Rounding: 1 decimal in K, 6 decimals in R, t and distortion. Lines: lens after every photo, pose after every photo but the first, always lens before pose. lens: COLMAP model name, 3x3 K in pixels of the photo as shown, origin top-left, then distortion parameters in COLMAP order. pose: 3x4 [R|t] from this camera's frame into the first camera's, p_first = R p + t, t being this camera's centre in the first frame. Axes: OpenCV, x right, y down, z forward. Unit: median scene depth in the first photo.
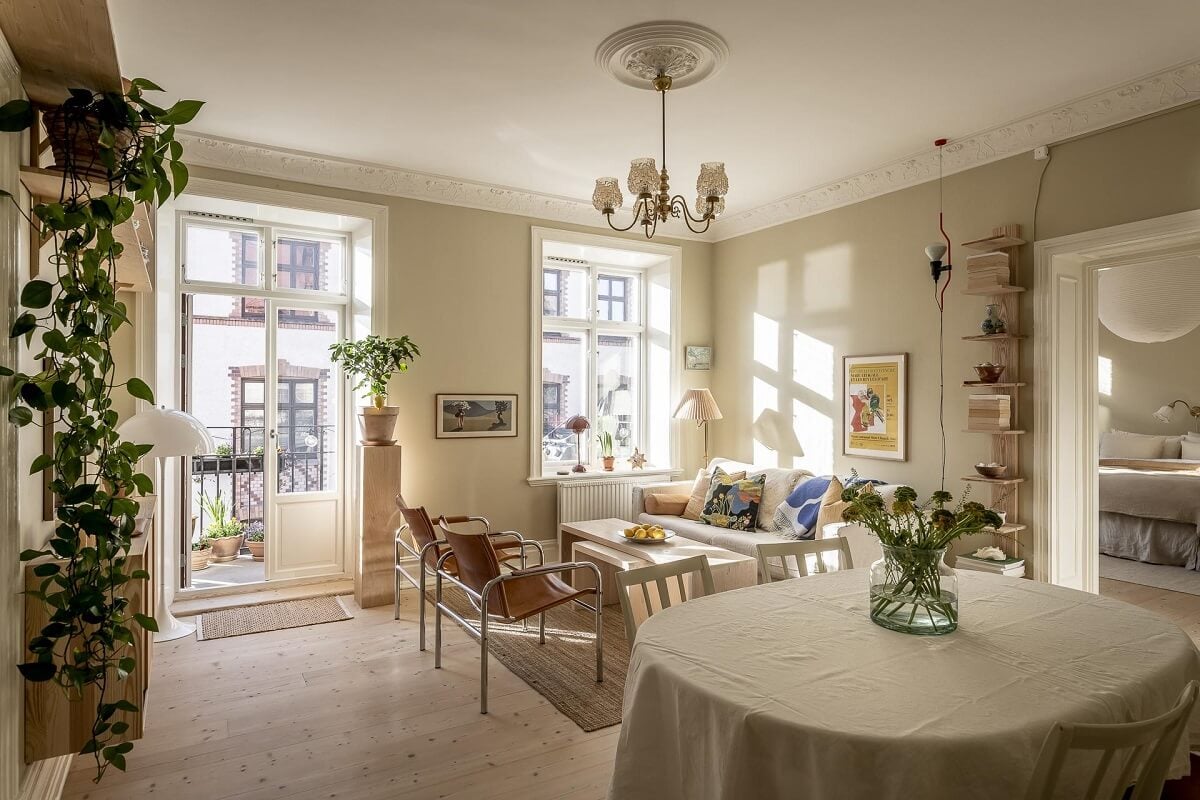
lens RADIAL K [[685.3, 0, 610.6], [0, 685.3, 399.6], [0, 0, 1]] dist [0.001205, 0.003467]
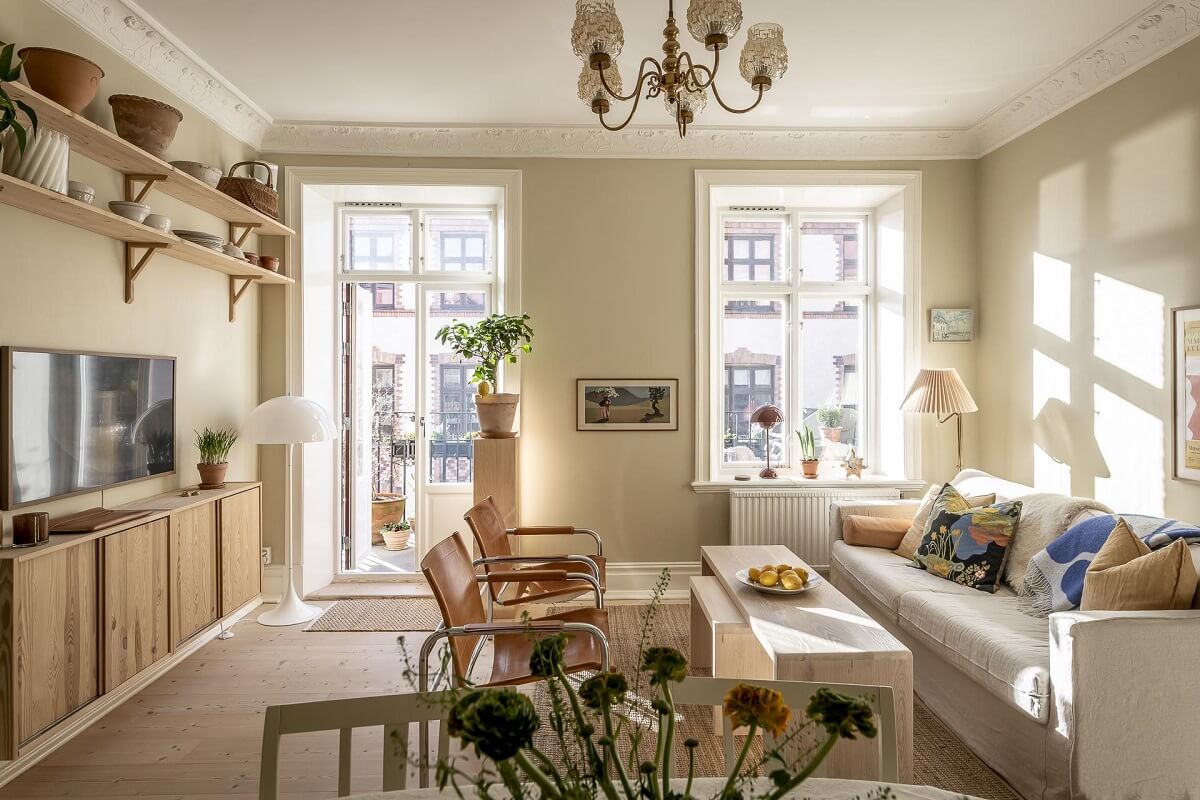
lens RADIAL K [[695.2, 0, 608.0], [0, 695.2, 382.5], [0, 0, 1]] dist [0.001428, -0.001413]
pose [[0.874738, -0.004794, -0.484573, 0.259408], [0.004392, 0.999988, -0.001965, -0.002836], [0.484576, -0.000409, 0.874749, 0.319085]]
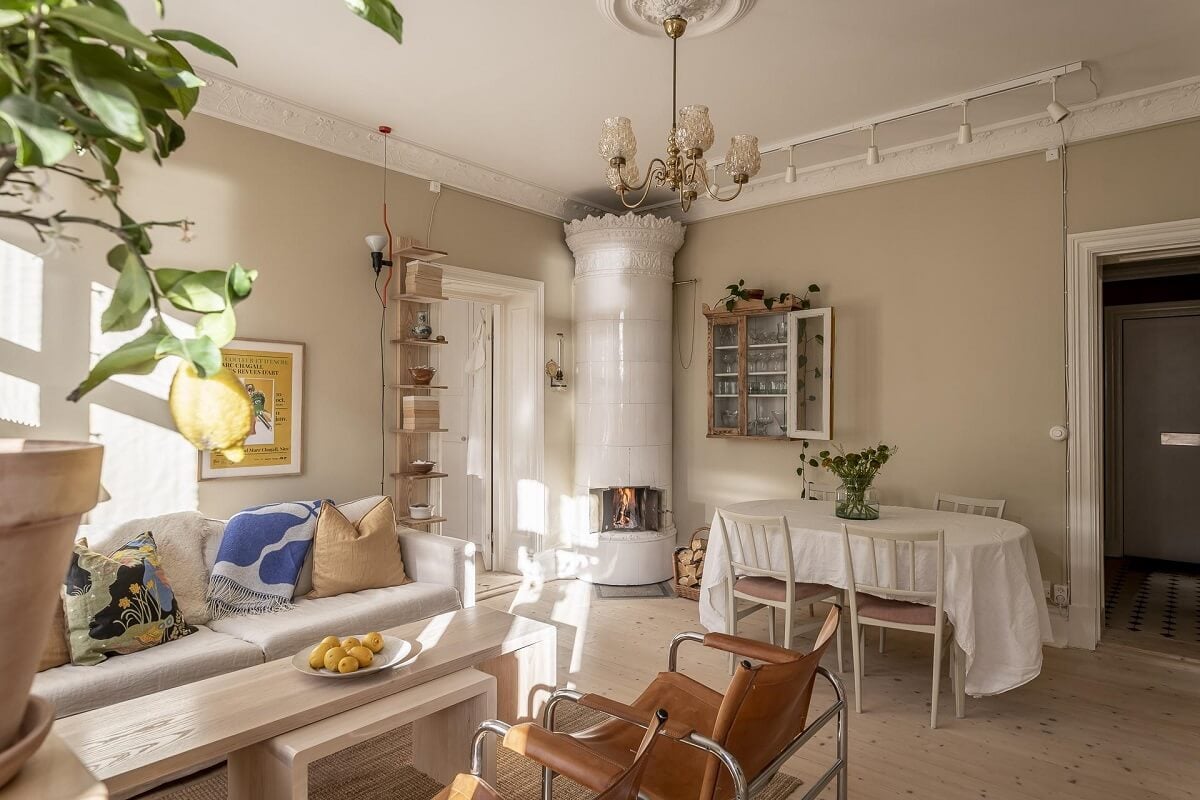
lens RADIAL K [[683.0, 0, 616.3], [0, 683.0, 395.3], [0, 0, 1]] dist [-0.005429, -0.001463]
pose [[-0.316549, 0.008174, 0.948541, -0.542165], [-0.003984, 0.999943, -0.009947, 0.001712], [-0.948568, -0.006927, -0.316498, 1.040860]]
